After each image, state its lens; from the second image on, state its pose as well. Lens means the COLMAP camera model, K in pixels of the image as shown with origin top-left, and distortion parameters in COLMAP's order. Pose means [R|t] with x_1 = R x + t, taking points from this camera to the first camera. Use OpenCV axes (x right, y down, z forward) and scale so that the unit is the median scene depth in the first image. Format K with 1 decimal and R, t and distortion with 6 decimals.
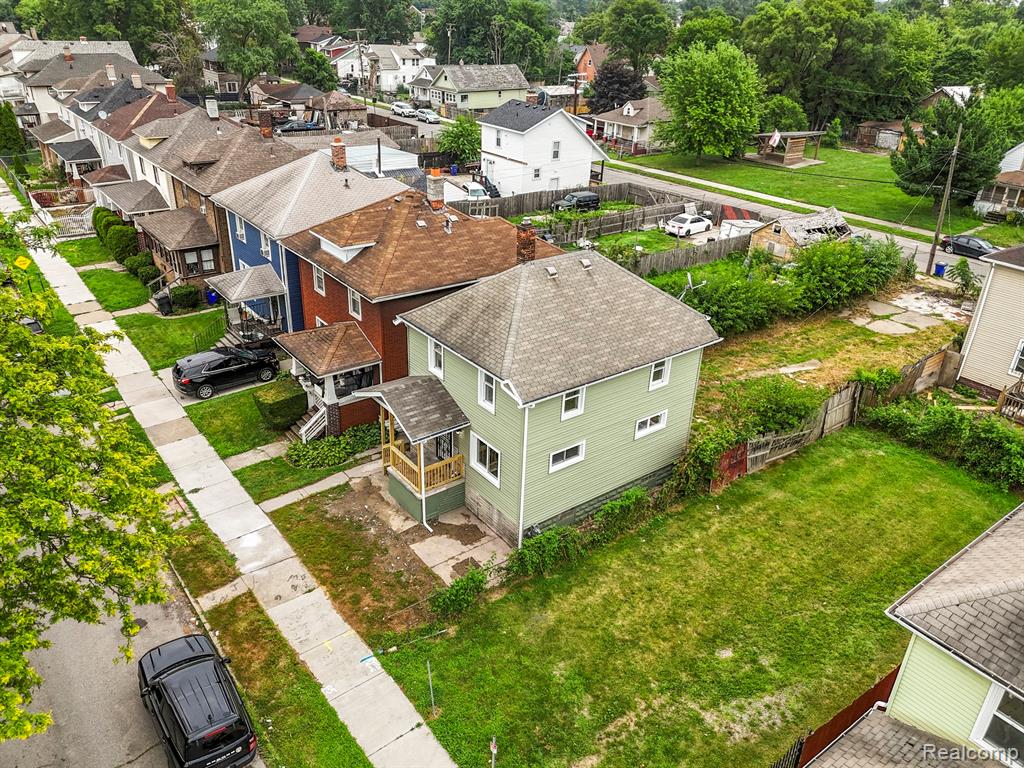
lens RADIAL K [[763.3, 0, 515.7], [0, 763.3, 378.1], [0, 0, 1]] dist [0.071860, -0.064539]
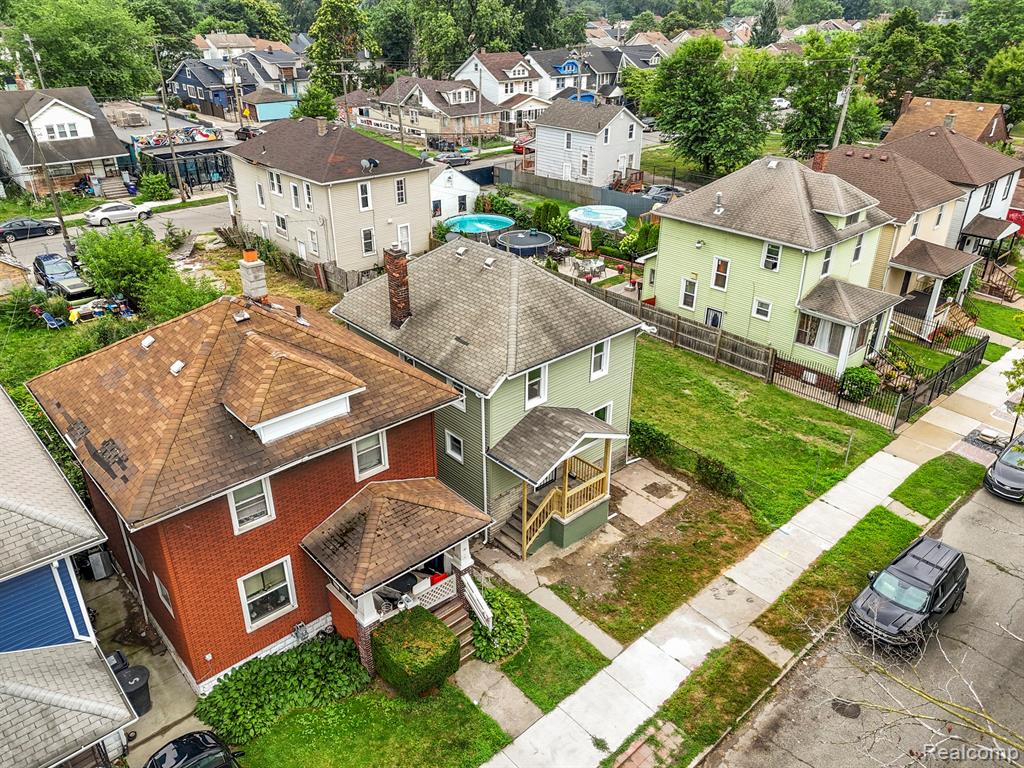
lens RADIAL K [[750.3, 0, 512.4], [0, 750.3, 381.4], [0, 0, 1]] dist [0.072921, -0.064306]
pose [[-0.081893, -0.483461, 0.871527, -0.492318], [0.431614, 0.771004, 0.468255, -0.260054], [-0.898333, 0.414510, 0.145529, 0.497431]]
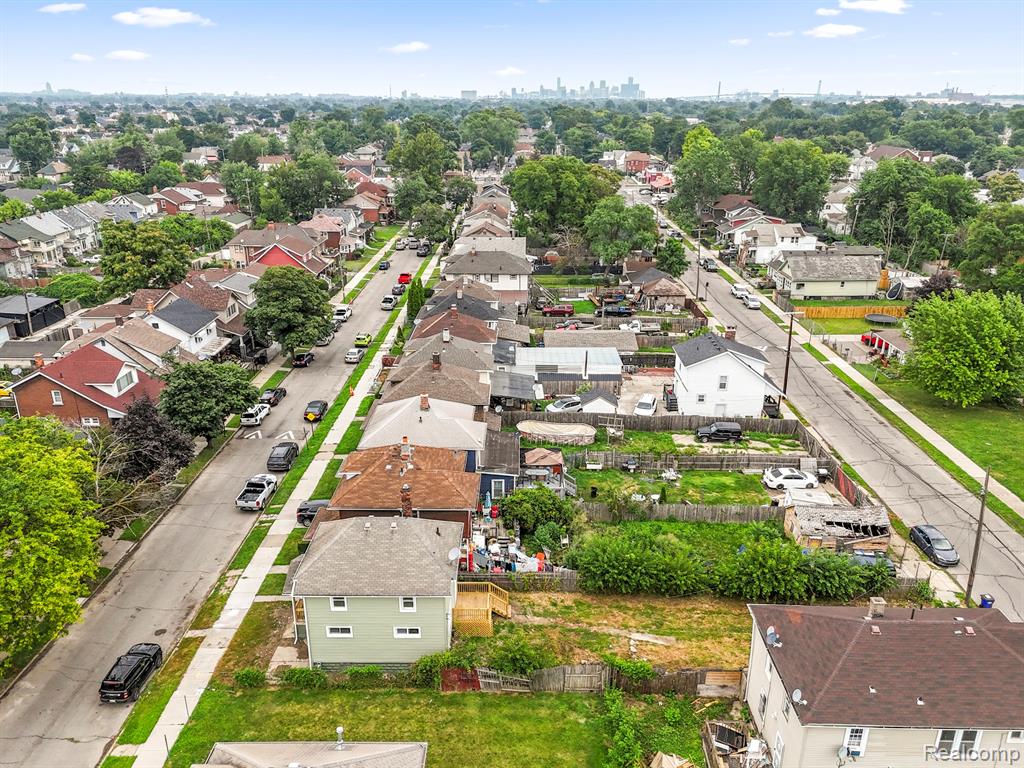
lens RADIAL K [[750.3, 0, 512.4], [0, 750.3, 381.4], [0, 0, 1]] dist [0.072921, -0.064306]
pose [[0.784768, 0.185155, -0.591487, 0.693789], [-0.249820, 0.967874, -0.028477, -0.268828], [0.567212, 0.170113, 0.805812, -0.153075]]
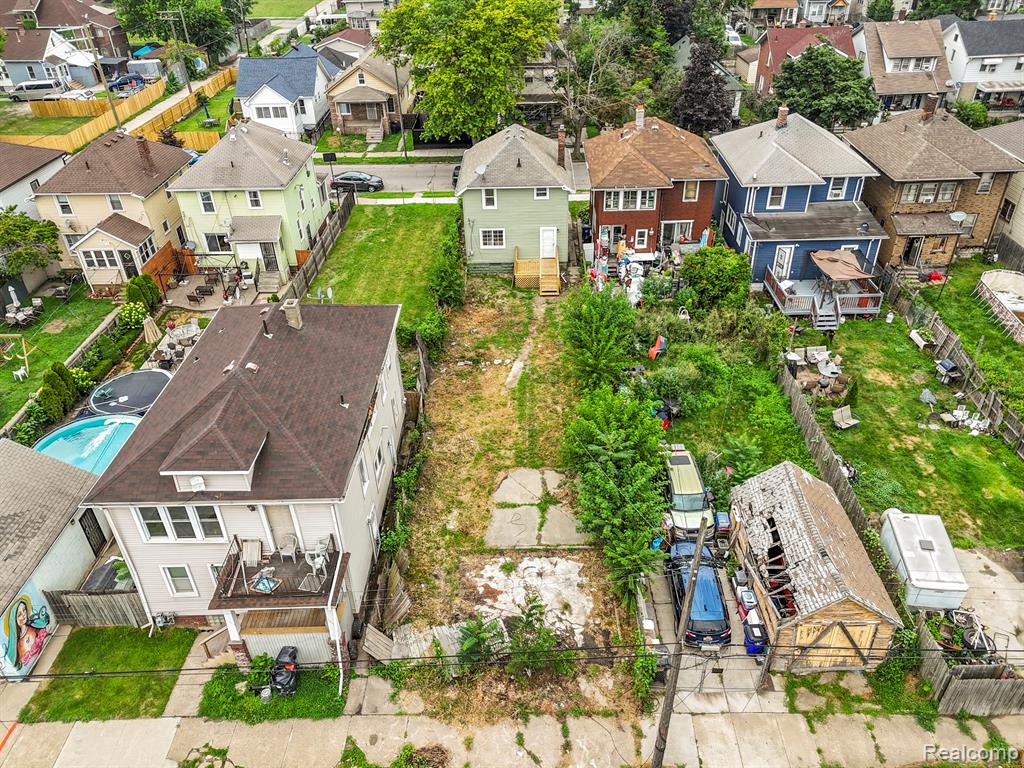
lens RADIAL K [[750.3, 0, 512.4], [0, 750.3, 381.4], [0, 0, 1]] dist [0.072921, -0.064306]
pose [[-0.619830, 0.421048, -0.662215, 0.890251], [-0.341189, 0.615340, 0.710596, -0.627704], [0.706683, 0.666389, -0.237750, 1.039671]]
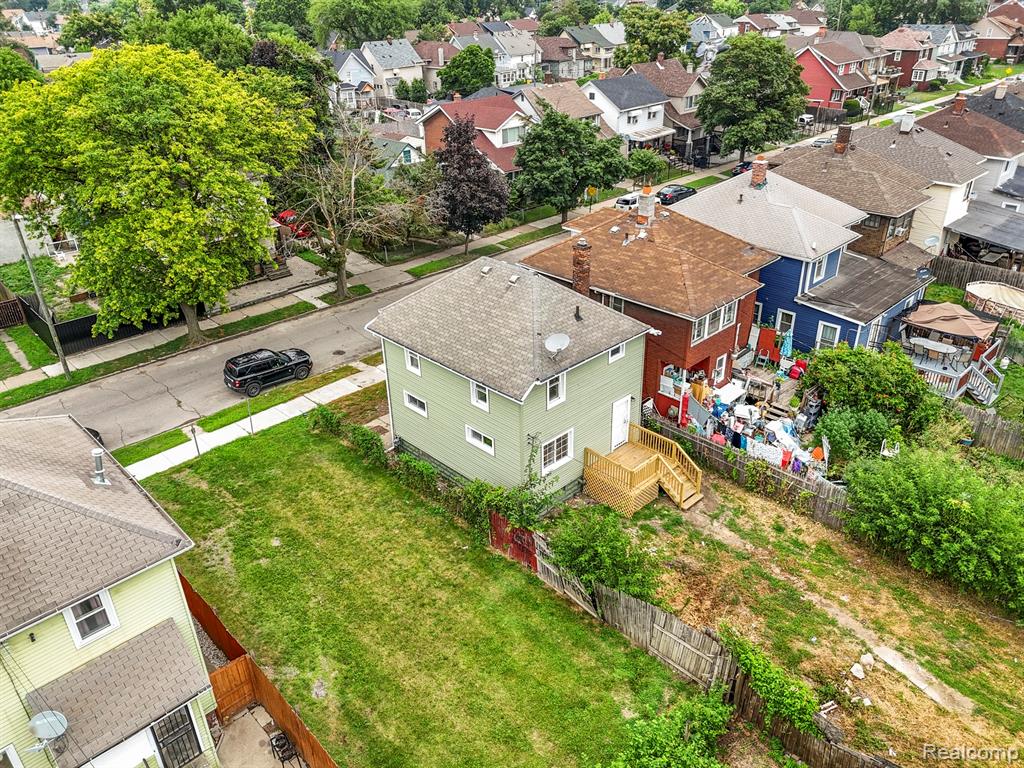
lens RADIAL K [[750.3, 0, 512.4], [0, 750.3, 381.4], [0, 0, 1]] dist [0.072921, -0.064306]
pose [[0.116914, 0.433225, -0.893670, 0.613162], [-0.414130, 0.839142, 0.352614, -0.223644], [0.902678, 0.328870, 0.277519, 0.416682]]
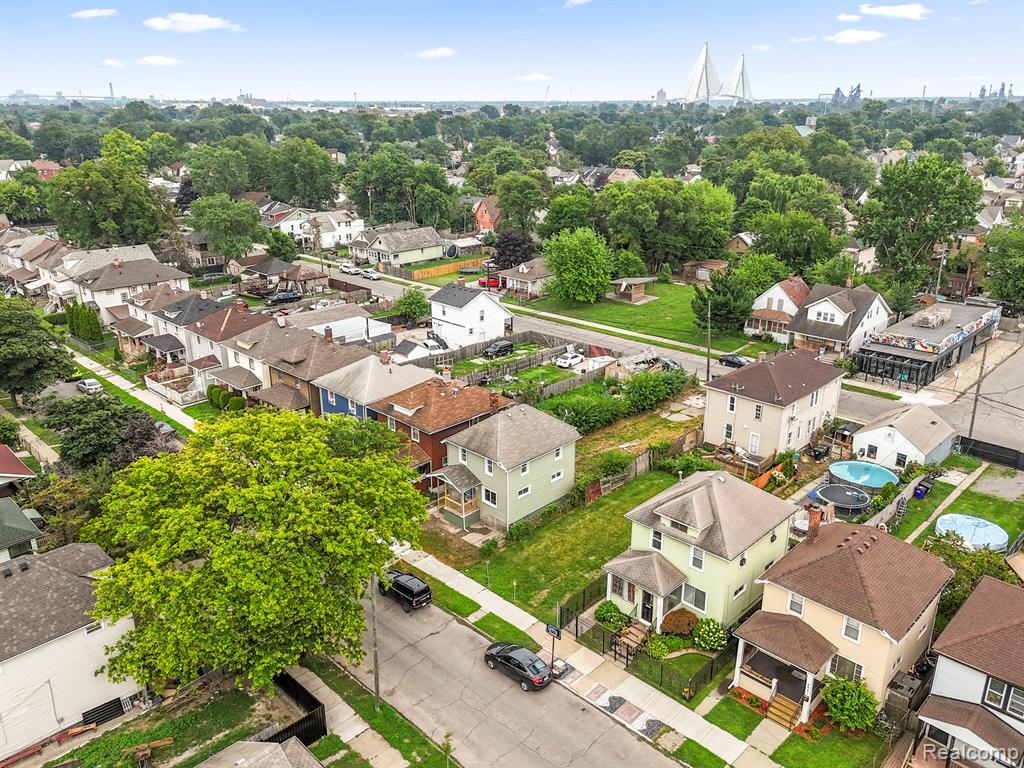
lens RADIAL K [[781.2, 0, 512.8], [0, 781.2, 360.4], [0, 0, 1]] dist [0.088189, -0.002502]
pose [[0.989114, -0.080238, 0.123350, -0.125779], [0.096355, 0.986716, -0.130795, 0.006663], [-0.111217, 0.141257, 0.983706, -0.784190]]
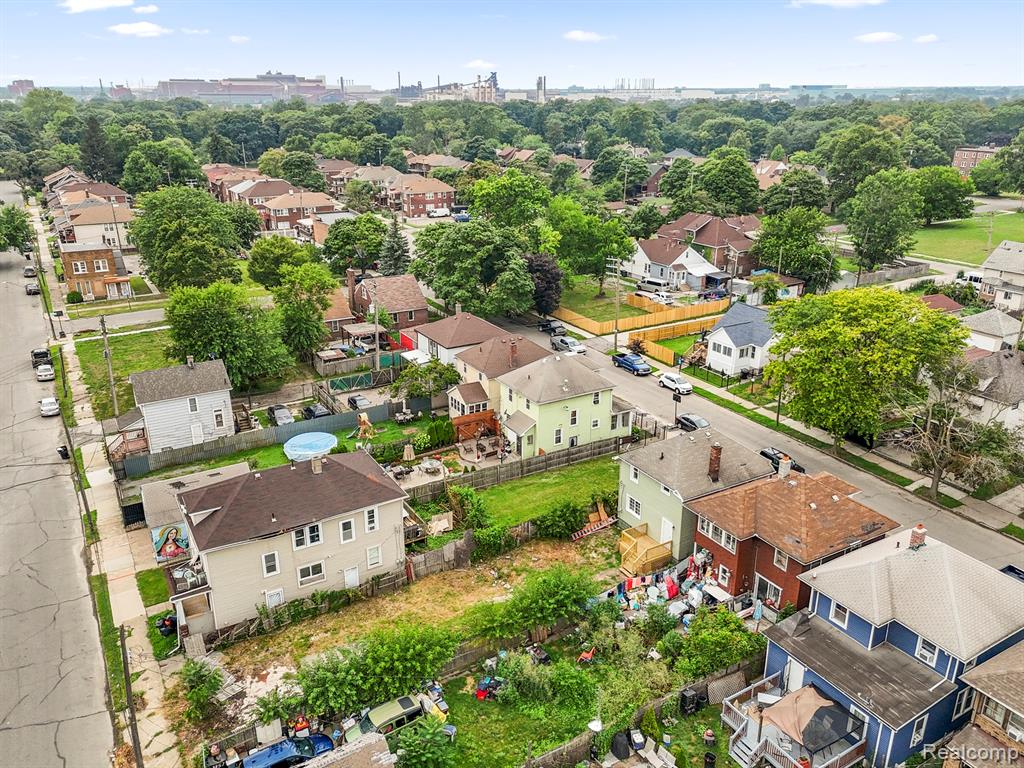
lens RADIAL K [[770.9, 0, 514.0], [0, 770.9, 404.3], [0, 0, 1]] dist [0.097140, -0.114704]
pose [[-0.992131, -0.076628, 0.099021, 0.193598], [0.022853, 0.666746, 0.744935, -1.008366], [-0.123104, 0.741336, -0.659748, 1.341642]]
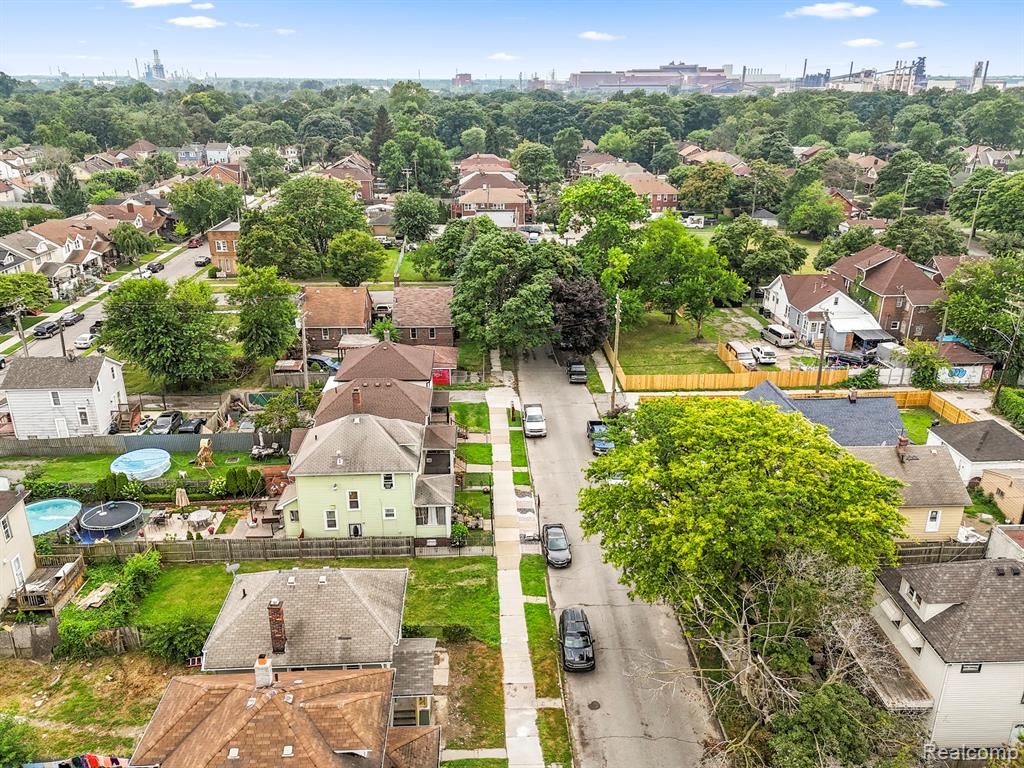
lens RADIAL K [[793.7, 0, 513.4], [0, 793.7, 382.1], [0, 0, 1]] dist [0.067817, -0.058806]
pose [[-0.822810, -0.234092, 0.517866, -0.545744], [0.223777, 0.704163, 0.673853, -0.758326], [-0.522406, 0.670339, -0.527008, 0.754888]]
